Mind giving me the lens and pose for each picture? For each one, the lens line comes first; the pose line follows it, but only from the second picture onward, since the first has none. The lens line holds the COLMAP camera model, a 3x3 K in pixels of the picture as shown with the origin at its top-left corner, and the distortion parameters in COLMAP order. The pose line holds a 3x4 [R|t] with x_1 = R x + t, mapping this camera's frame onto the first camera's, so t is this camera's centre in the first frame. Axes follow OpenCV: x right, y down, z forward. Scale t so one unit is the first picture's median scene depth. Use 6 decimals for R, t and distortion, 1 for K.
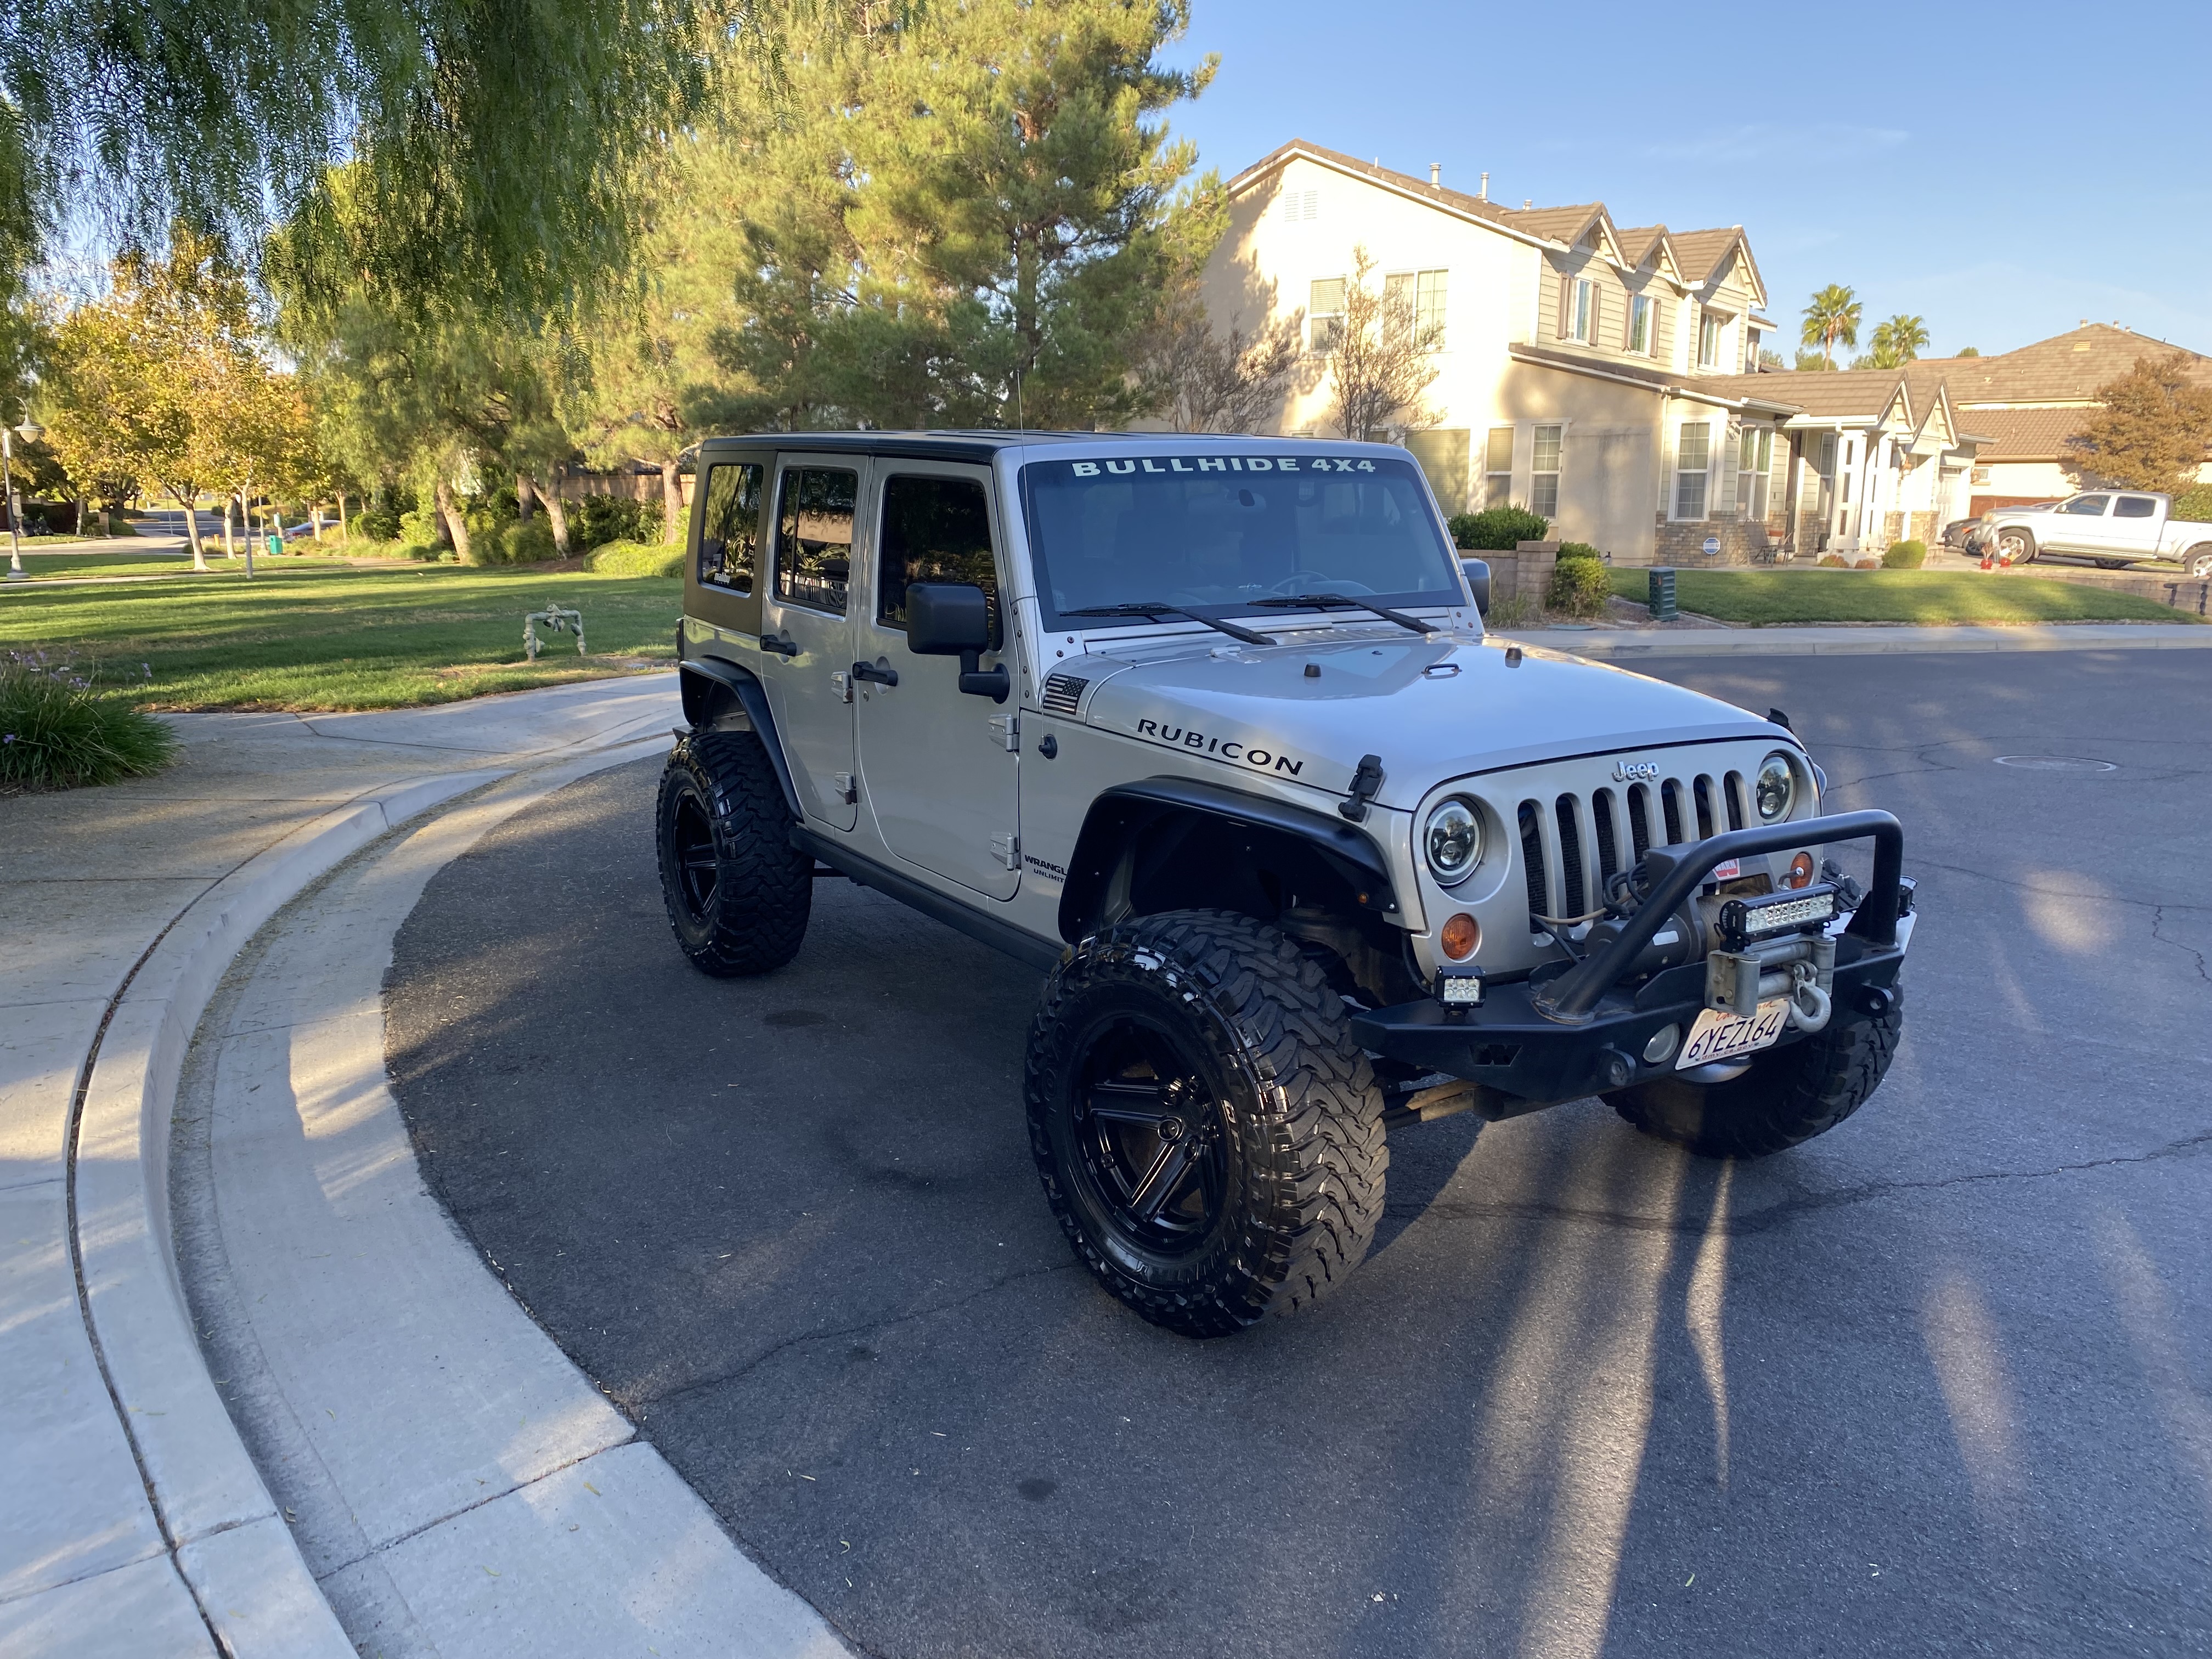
lens RADIAL K [[1893.3, 0, 1106.0], [0, 1893.3, 829.5], [0, 0, 1]] dist [0.011738, 0.003439]
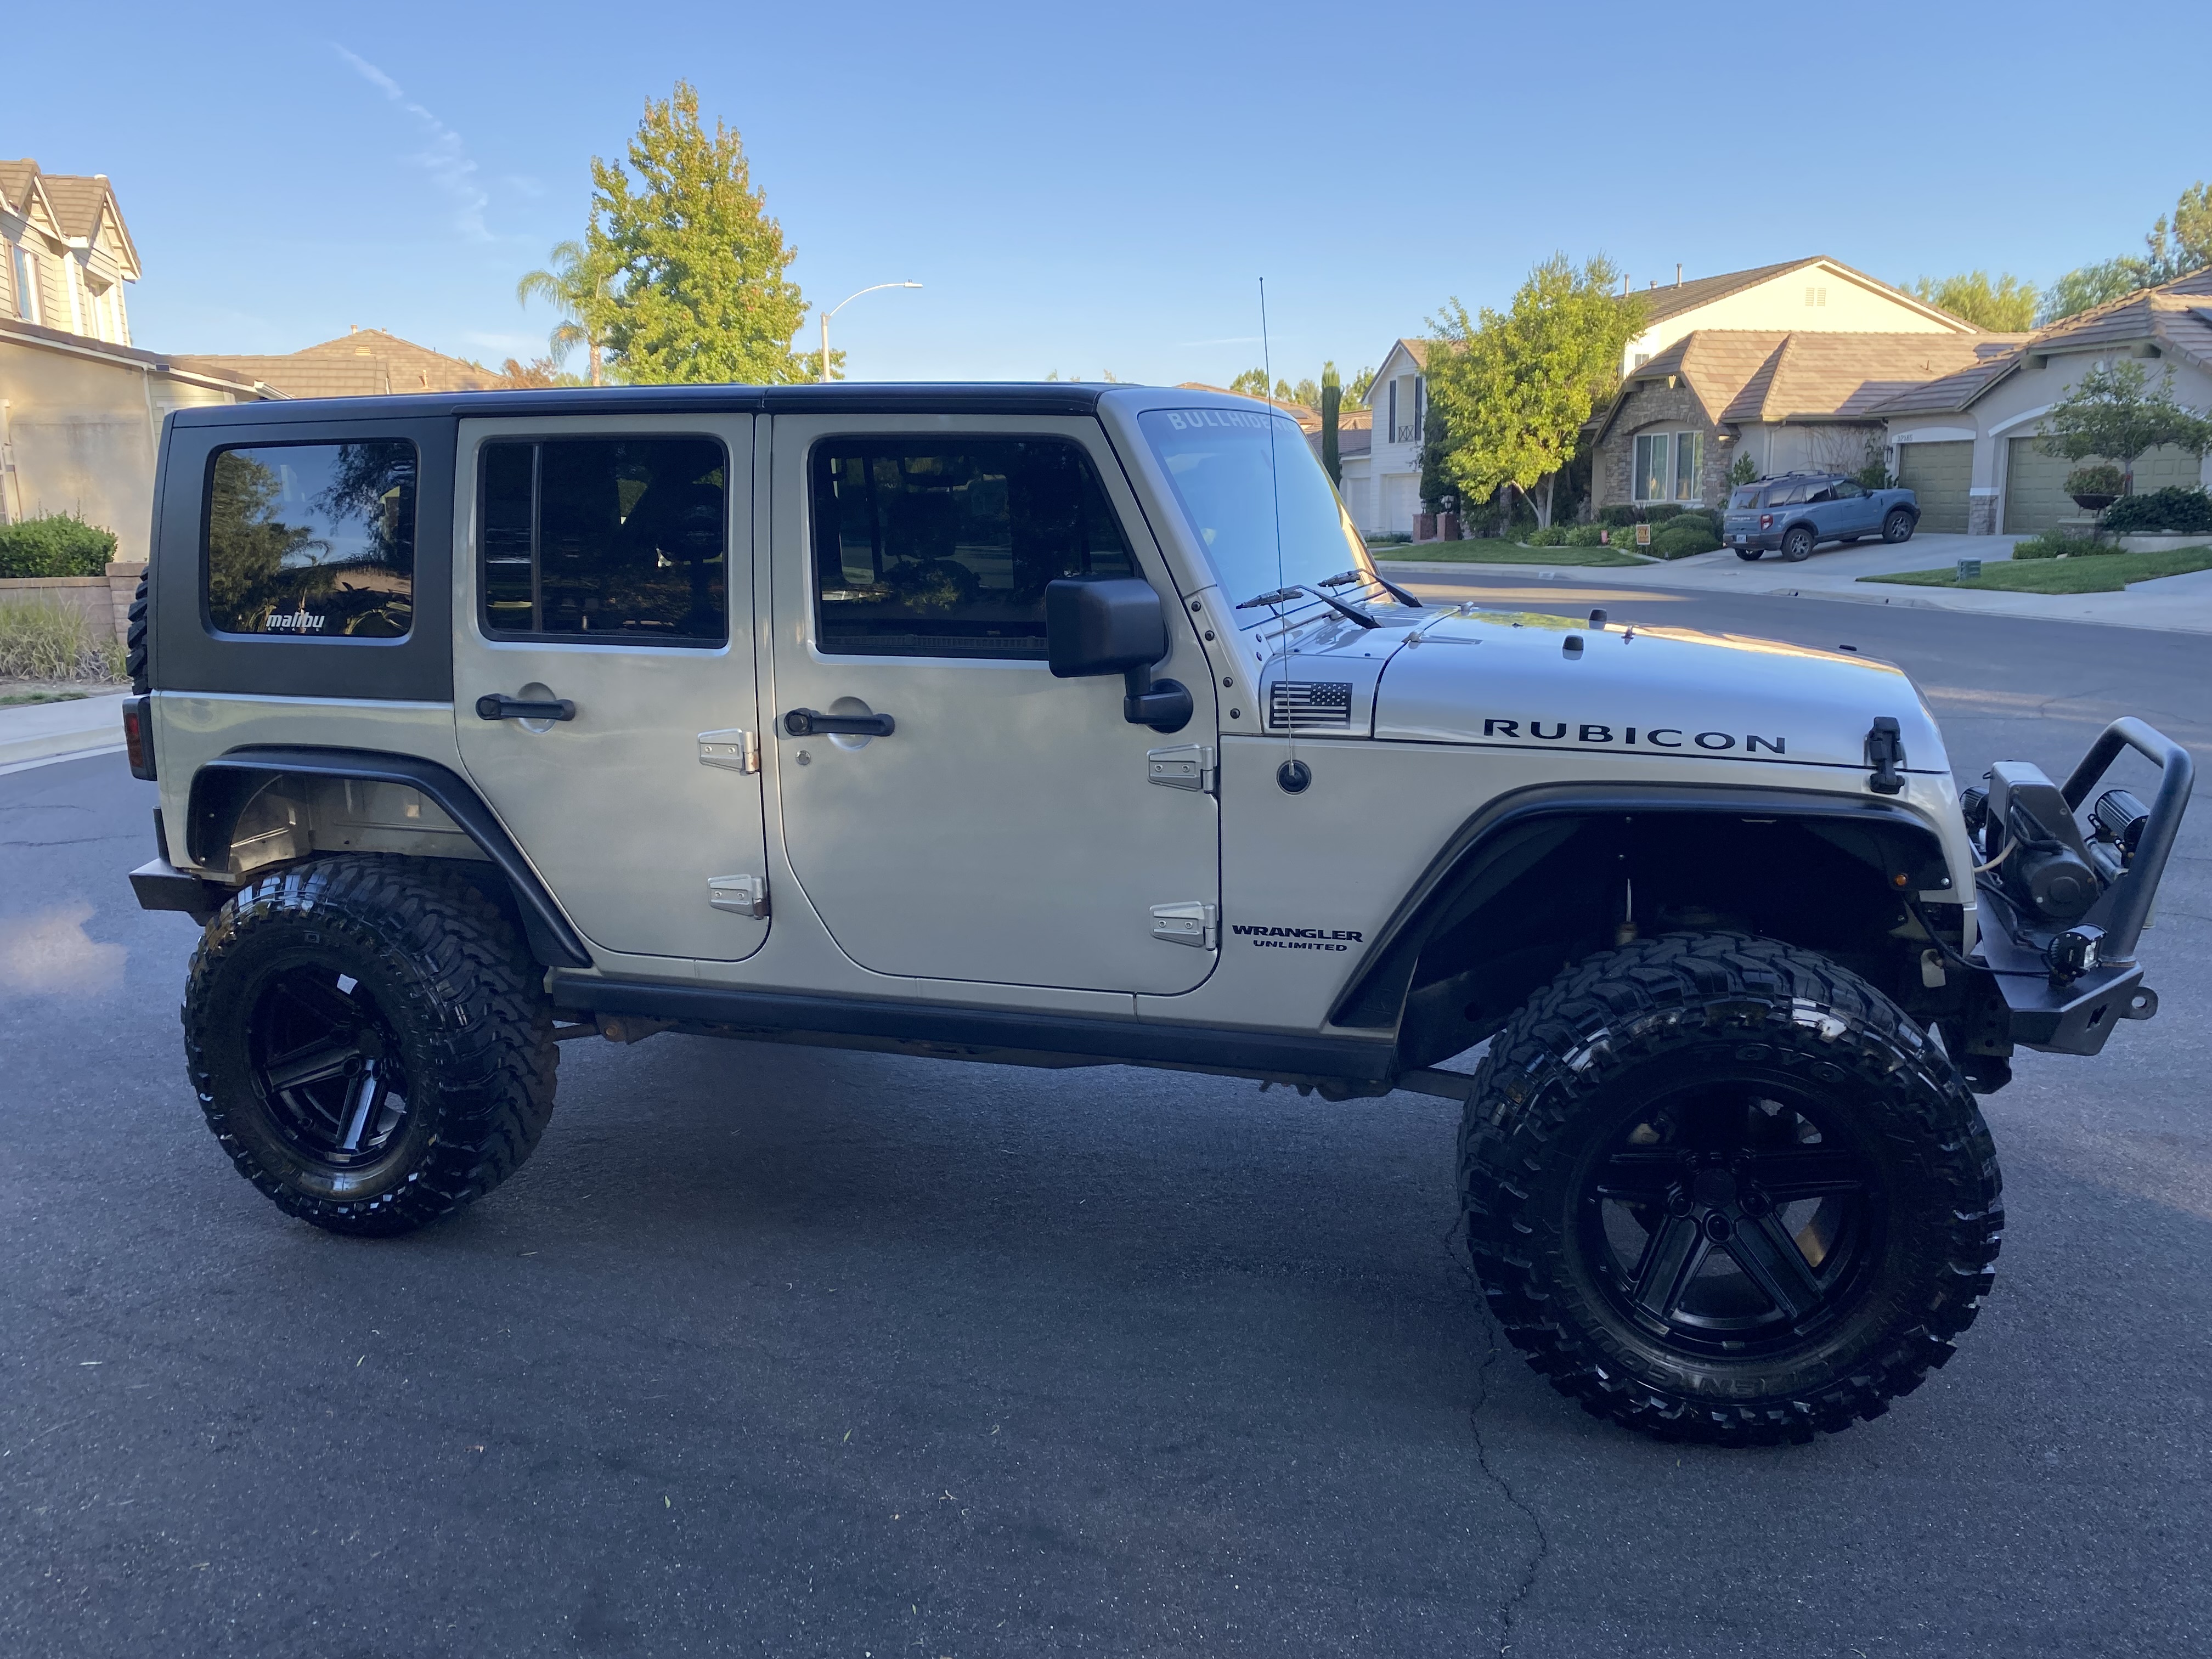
lens RADIAL K [[1893.3, 0, 1106.0], [0, 1893.3, 829.5], [0, 0, 1]] dist [0.011738, 0.003439]
pose [[0.728511, -0.147589, 0.668946, -0.653347], [0.154722, 0.986732, 0.049203, -0.078520], [-0.667333, 0.067656, 0.741681, 0.531243]]
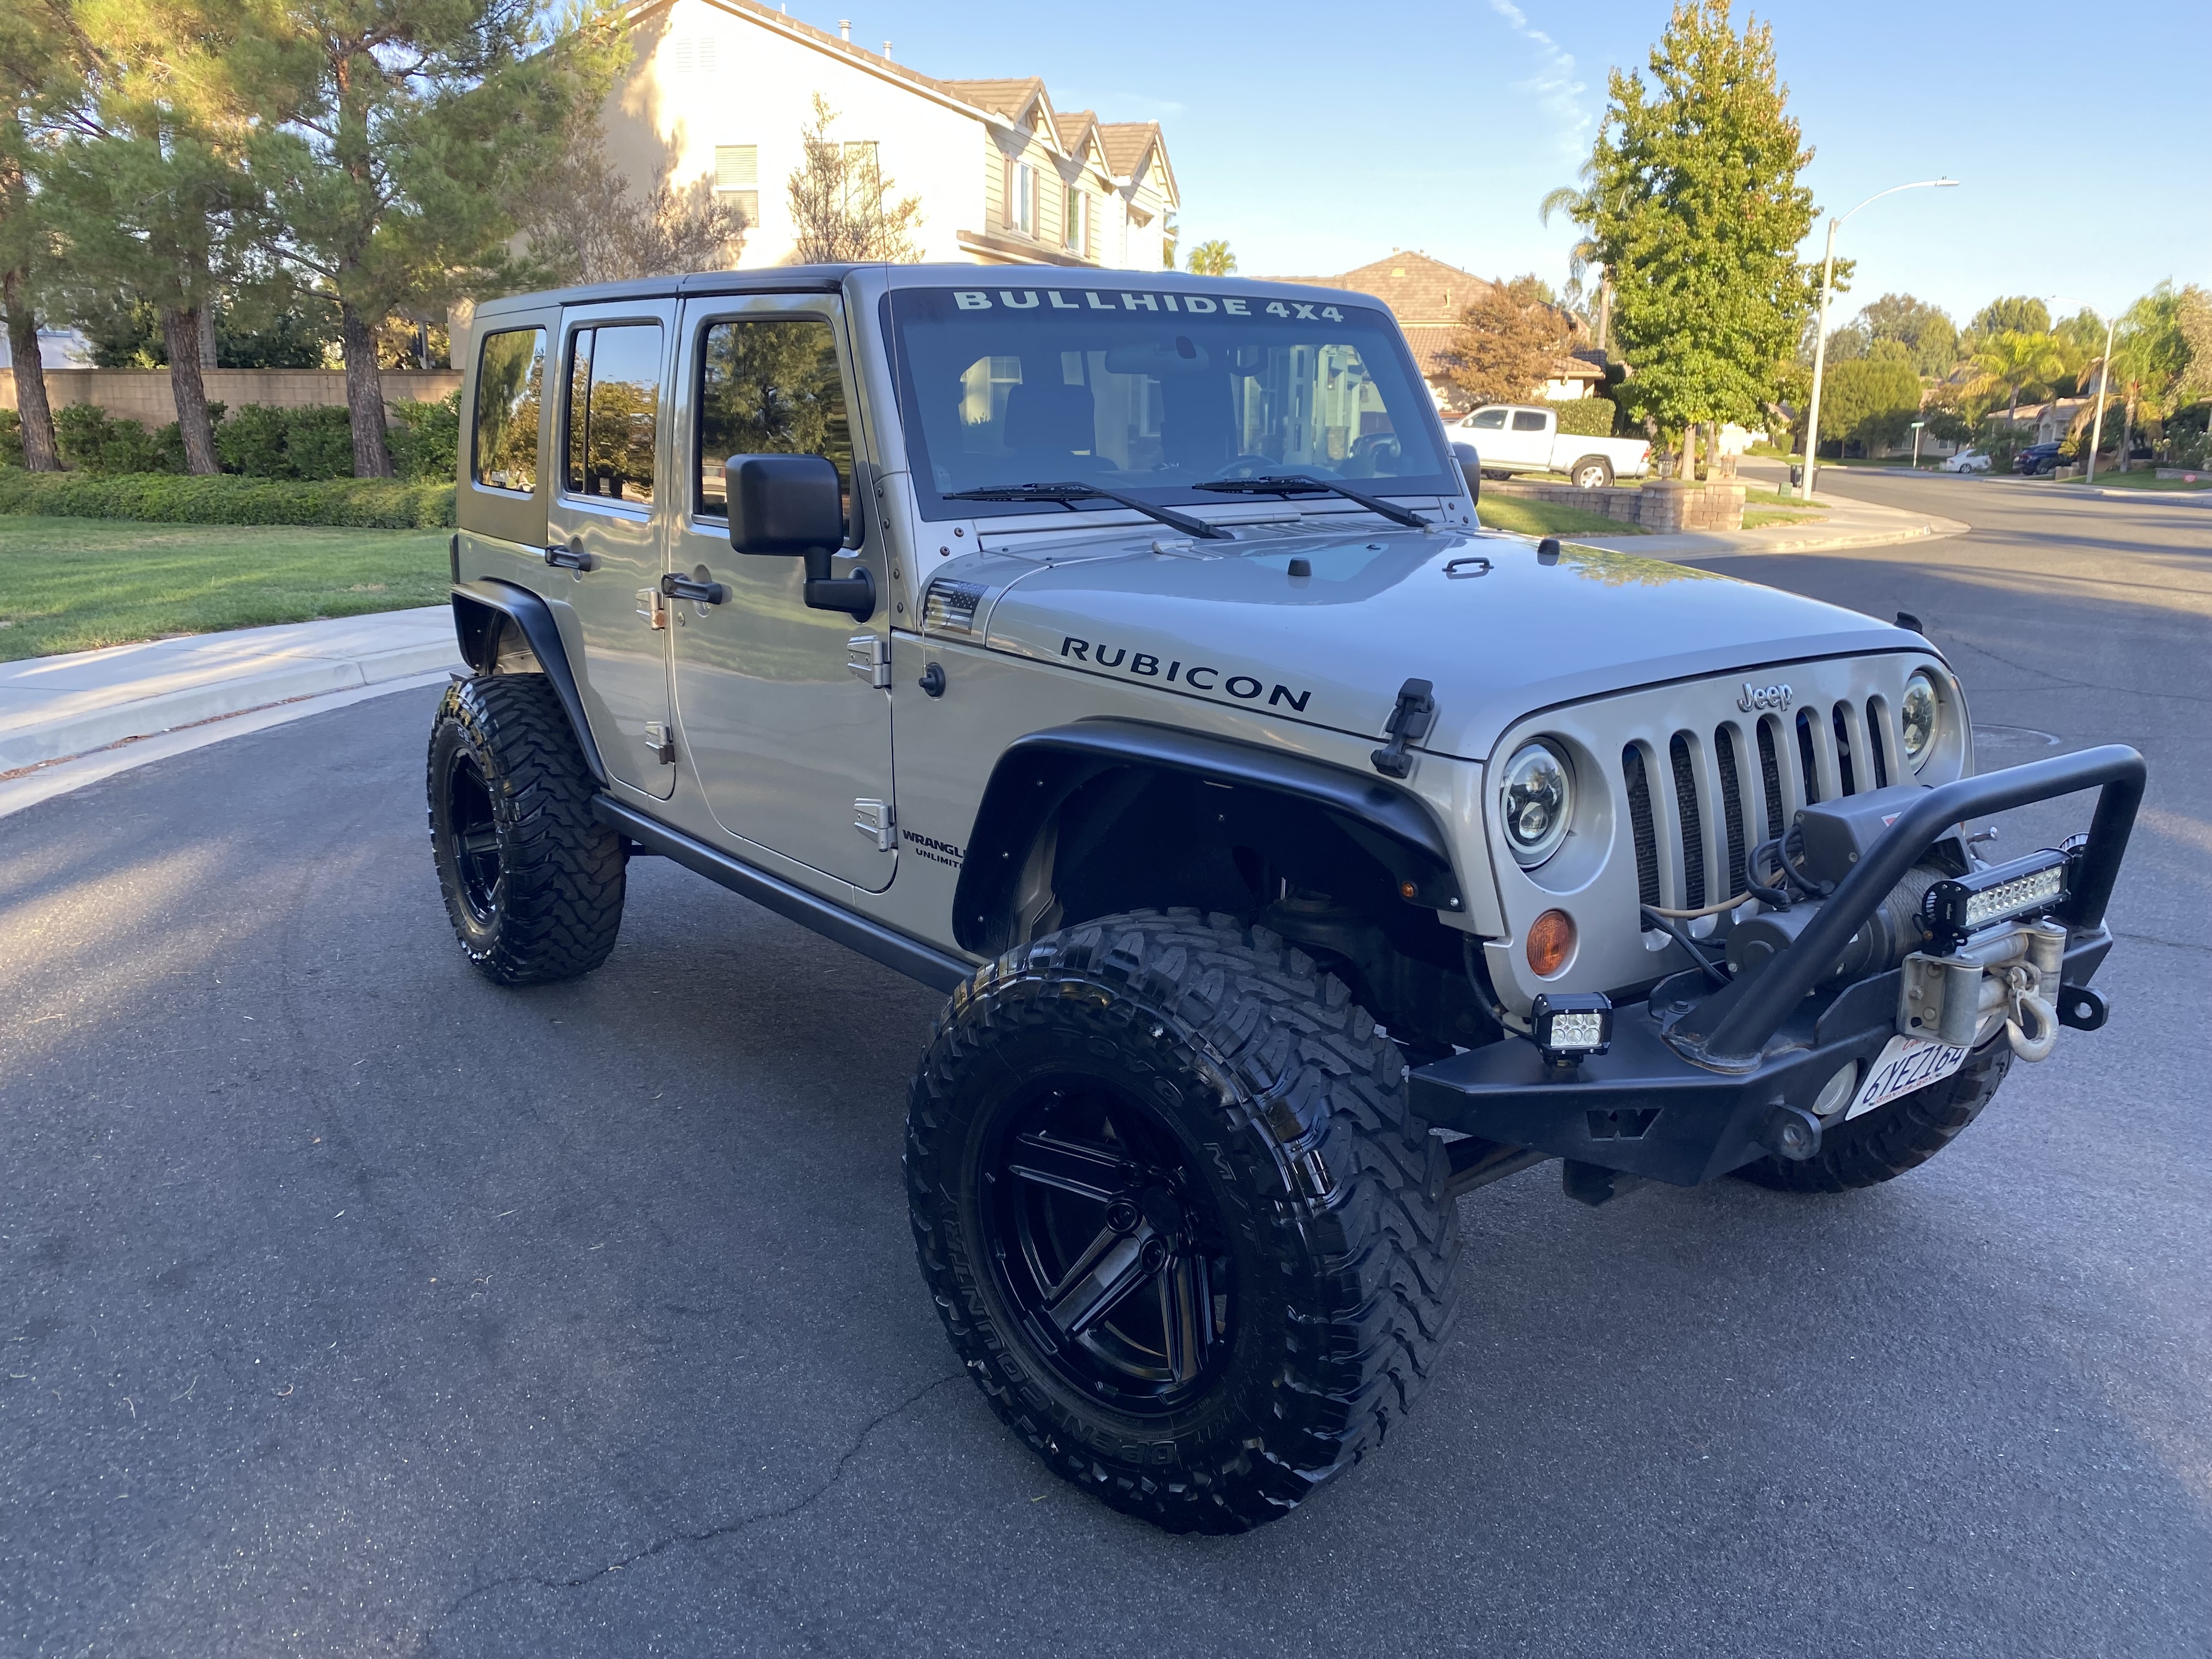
lens RADIAL K [[1861.4, 0, 1175.0], [0, 1861.4, 864.7], [0, 0, 1]] dist [0.011352, 0.006513]
pose [[0.994255, -0.026750, 0.103638, -0.015438], [0.021790, 0.998576, 0.048698, -0.006693], [-0.104794, -0.046160, 0.993422, 0.309039]]
